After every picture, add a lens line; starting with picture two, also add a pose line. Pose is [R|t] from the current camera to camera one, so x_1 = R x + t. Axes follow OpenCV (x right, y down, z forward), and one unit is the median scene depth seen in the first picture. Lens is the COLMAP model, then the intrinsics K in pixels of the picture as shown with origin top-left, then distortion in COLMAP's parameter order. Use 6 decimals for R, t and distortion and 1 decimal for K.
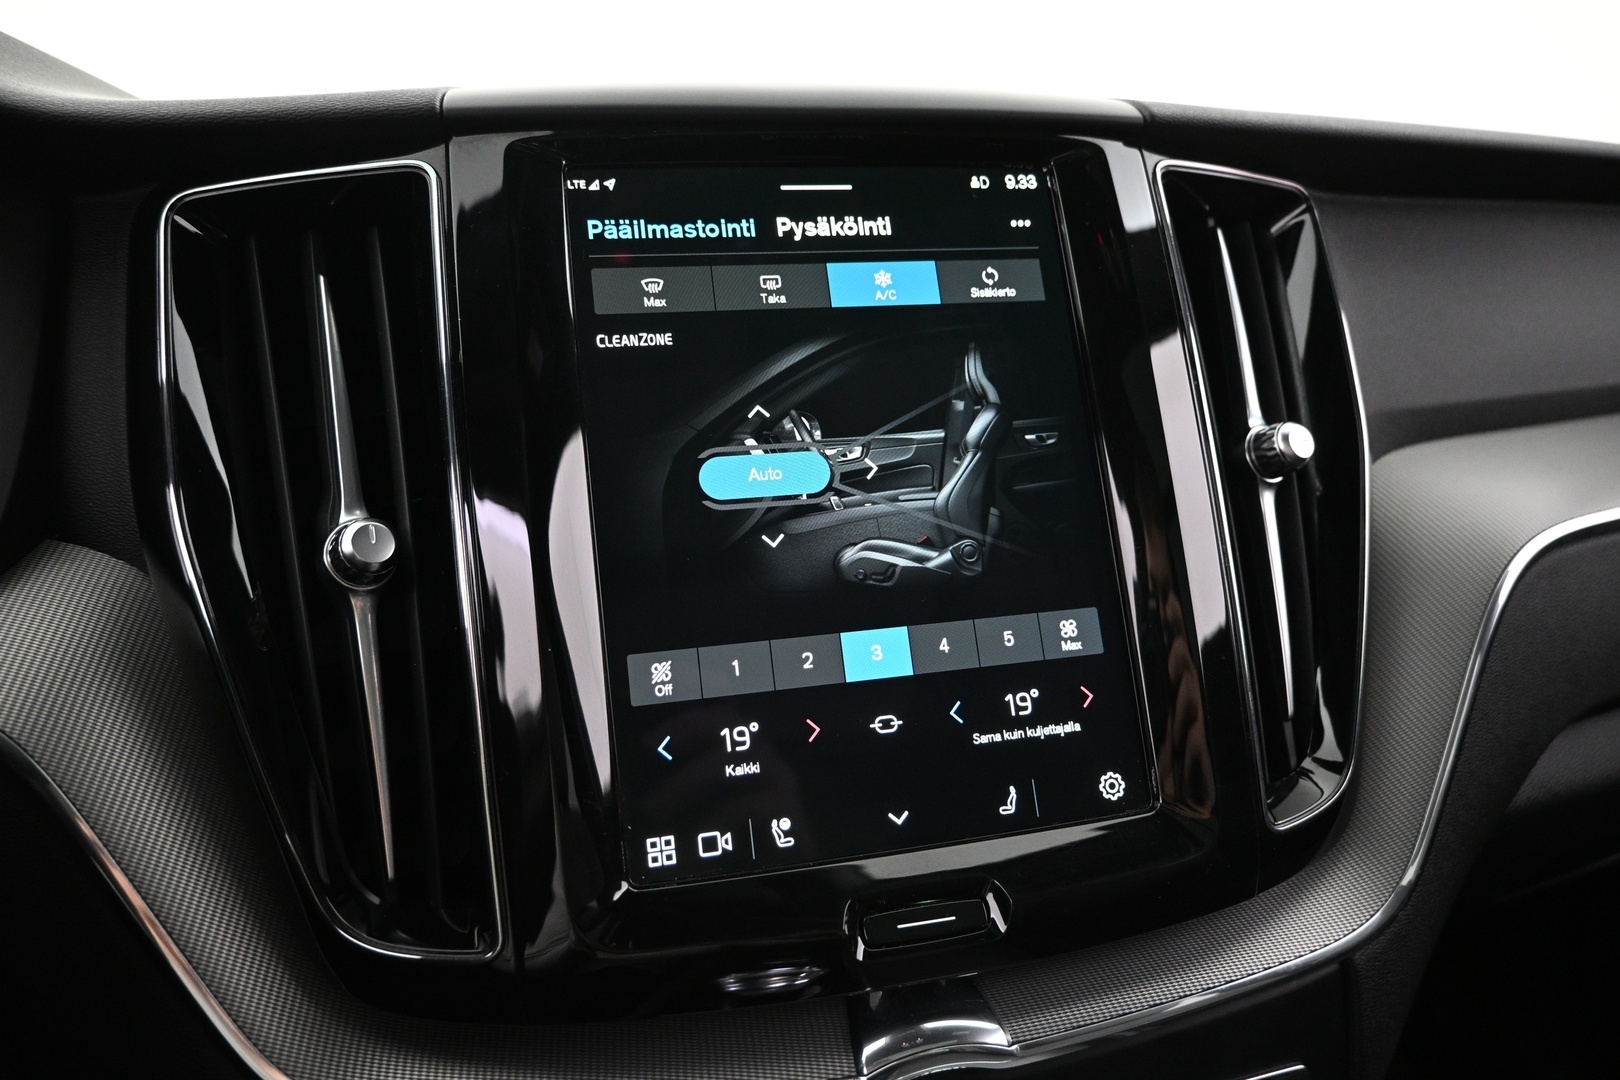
lens RADIAL K [[1093.9, 0, 803.3], [0, 1093.9, 538.4], [0, 0, 1]] dist [-0.015612, 0.008233]
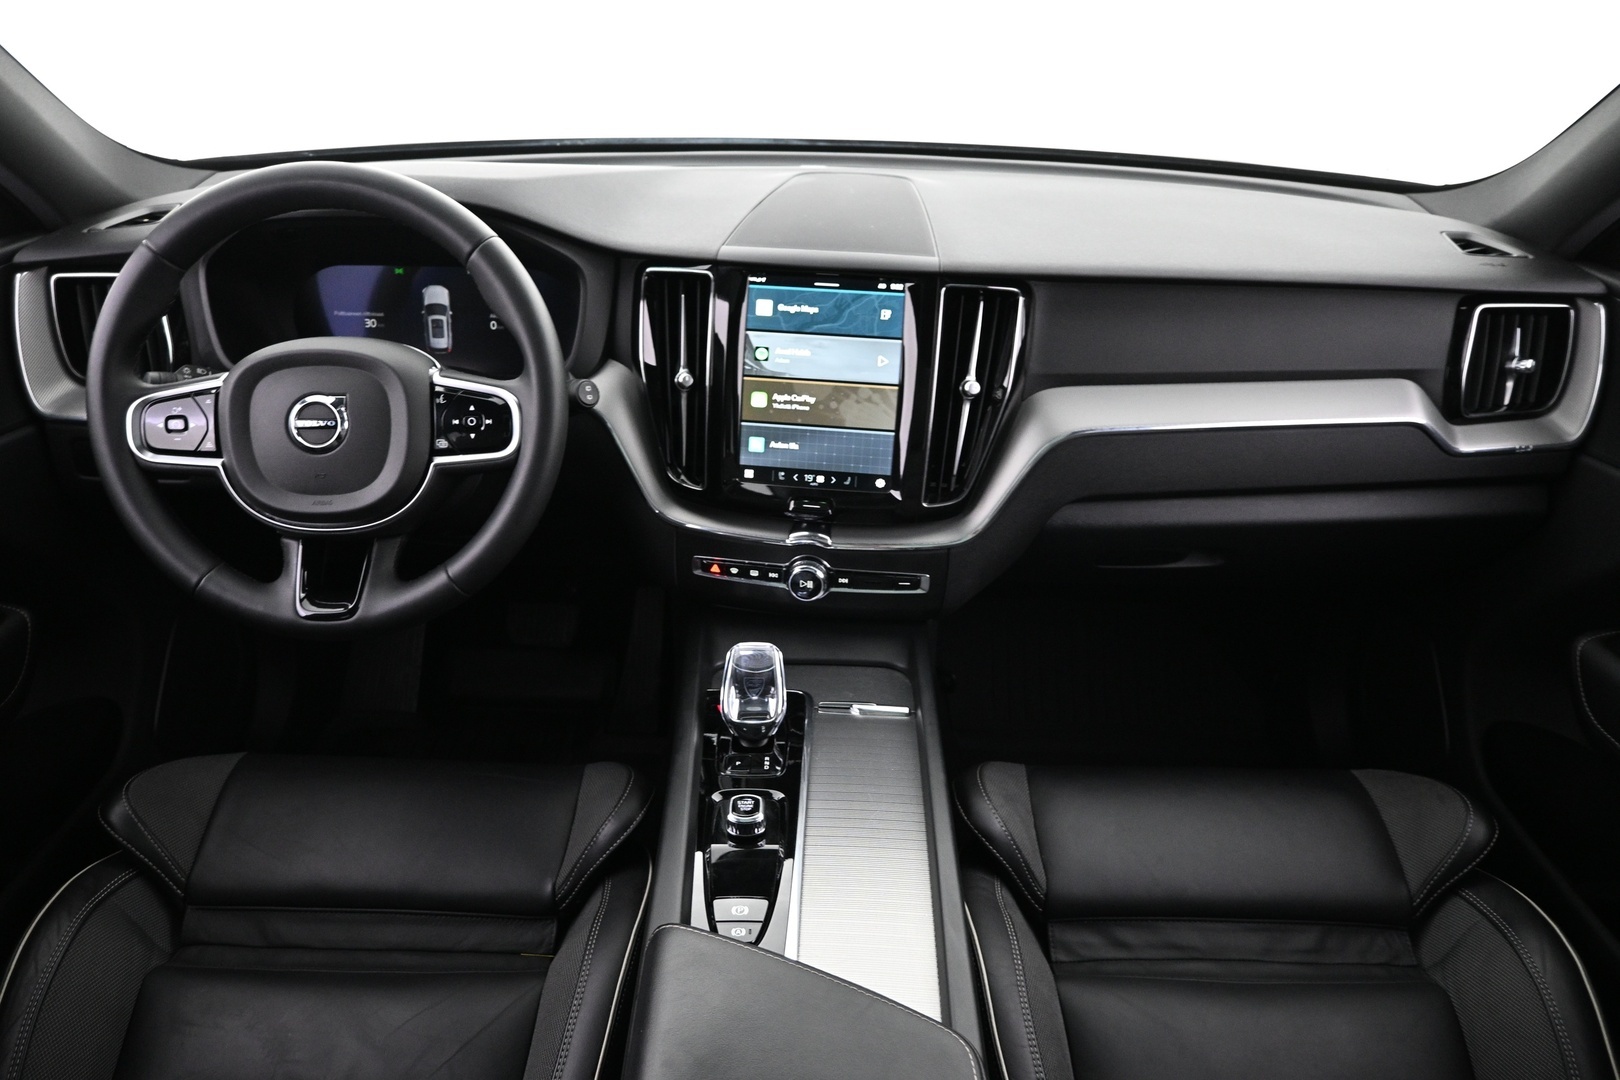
lens RADIAL K [[1093.9, 0, 807.7], [0, 1093.9, 538.7], [0, 0, 1]] dist [-0.015612, 0.008233]
pose [[0.929779, 0.222814, -0.293026, 1.132809], [-0.118721, 0.934979, 0.334243, -0.737084], [0.348448, -0.275984, 0.895777, -2.215812]]
